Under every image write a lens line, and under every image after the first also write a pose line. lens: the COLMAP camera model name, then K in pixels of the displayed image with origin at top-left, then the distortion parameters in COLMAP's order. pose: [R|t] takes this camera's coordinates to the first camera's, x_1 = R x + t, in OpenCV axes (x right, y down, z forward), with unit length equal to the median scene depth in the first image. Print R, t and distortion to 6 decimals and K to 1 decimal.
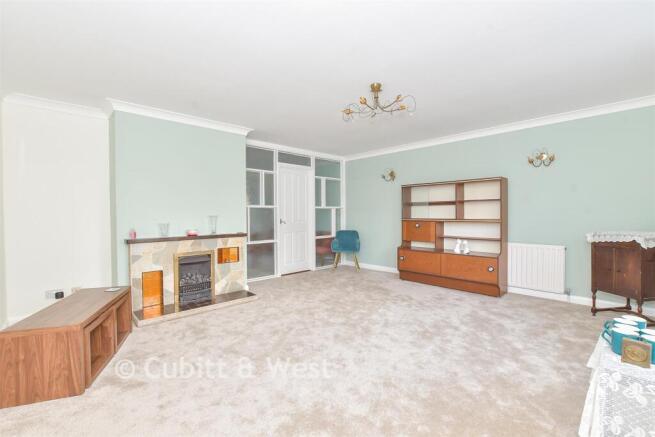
lens RADIAL K [[289.7, 0, 321.5], [0, 289.7, 215.4], [0, 0, 1]] dist [-0.003715, 0.000142]
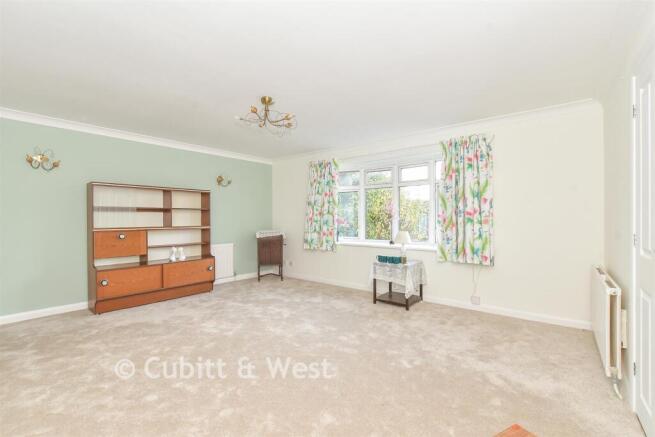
lens RADIAL K [[289.7, 0, 322.6], [0, 289.7, 219.5], [0, 0, 1]] dist [-0.003715, 0.000142]
pose [[-0.117853, 0.006739, 0.993008, -0.566502], [0.012039, 0.999913, -0.005357, -0.000540], [-0.992958, 0.011324, -0.117924, 0.605938]]
